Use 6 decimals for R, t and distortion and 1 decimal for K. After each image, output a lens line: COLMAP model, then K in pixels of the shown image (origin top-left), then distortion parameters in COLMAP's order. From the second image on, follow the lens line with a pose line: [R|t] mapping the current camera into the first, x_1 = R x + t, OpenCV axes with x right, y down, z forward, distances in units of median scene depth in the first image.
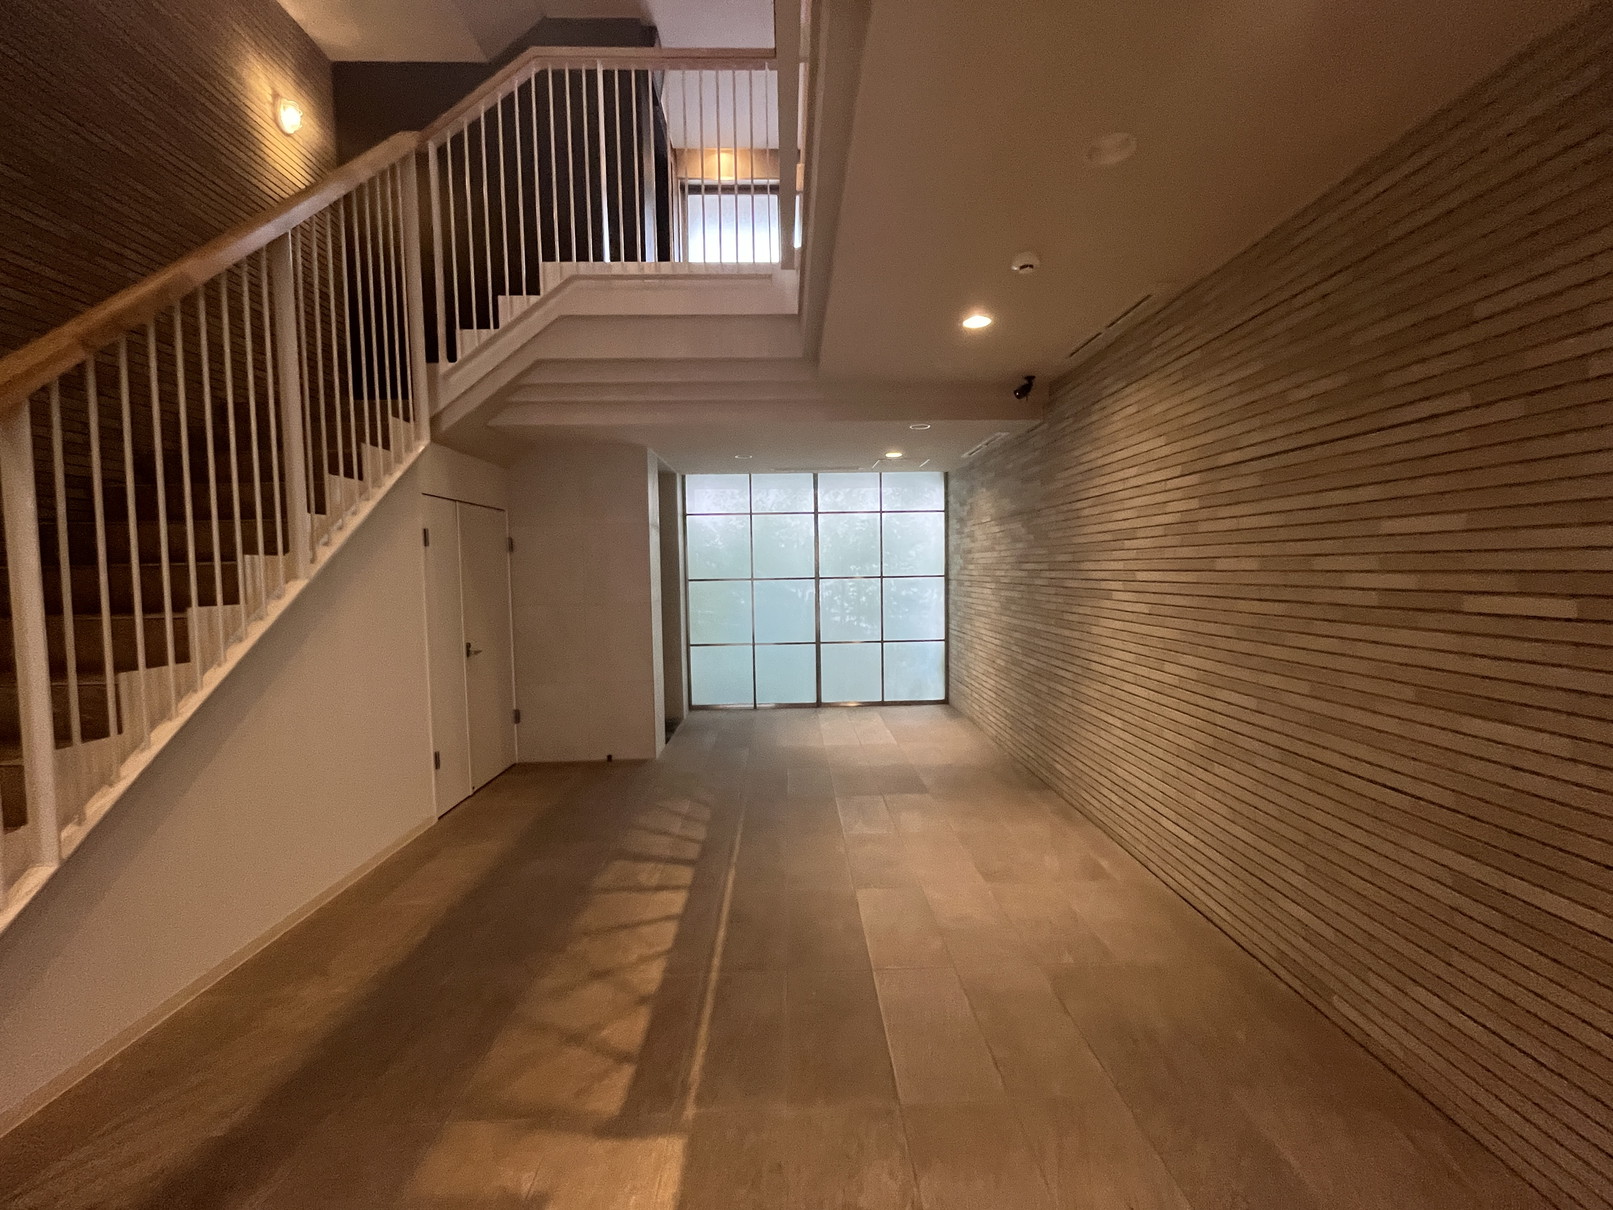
lens RADIAL K [[658.7, 0, 808.2], [0, 658.7, 606.2], [0, 0, 1]] dist [-0.008263, -0.000600]
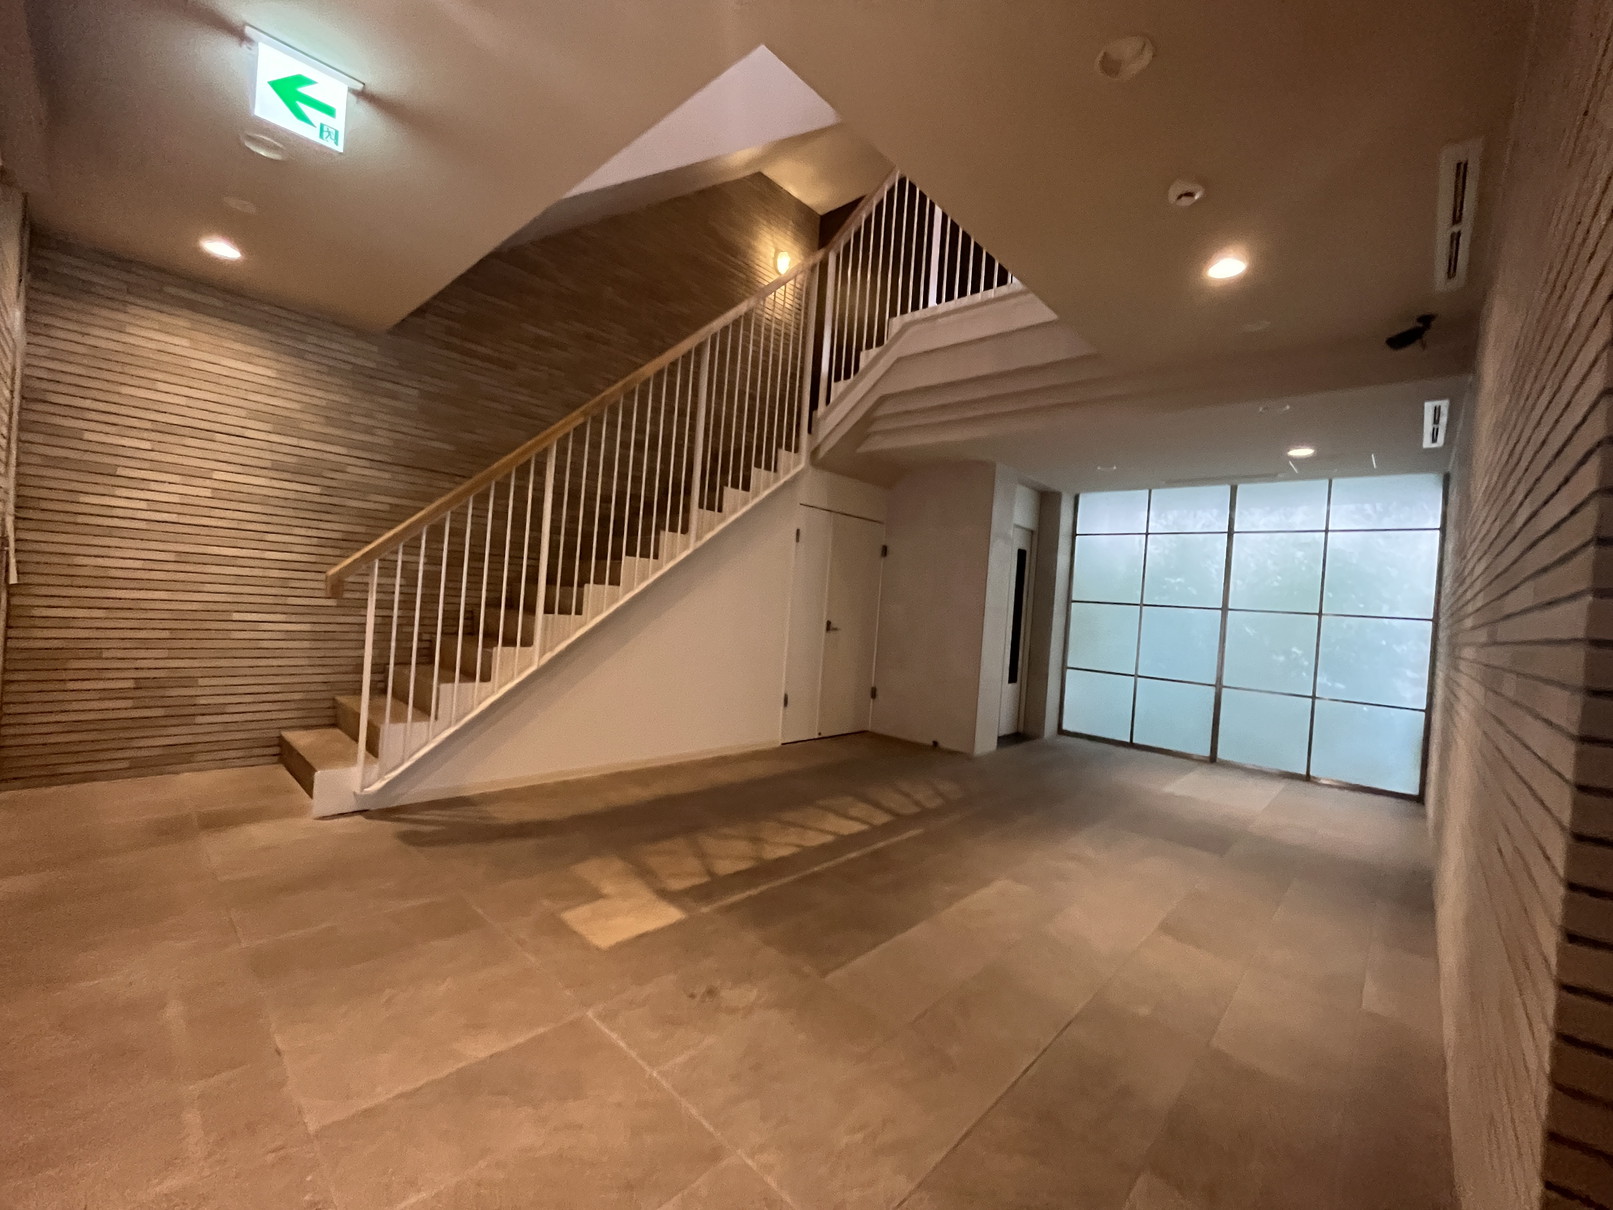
lens RADIAL K [[658.7, 0, 803.5], [0, 658.7, 602.8], [0, 0, 1]] dist [-0.008263, -0.000600]
pose [[0.704800, 0.068503, -0.706091, 0.408053], [-0.124928, 0.991757, -0.028482, 0.072939], [0.698320, 0.108285, 0.707548, 0.052132]]
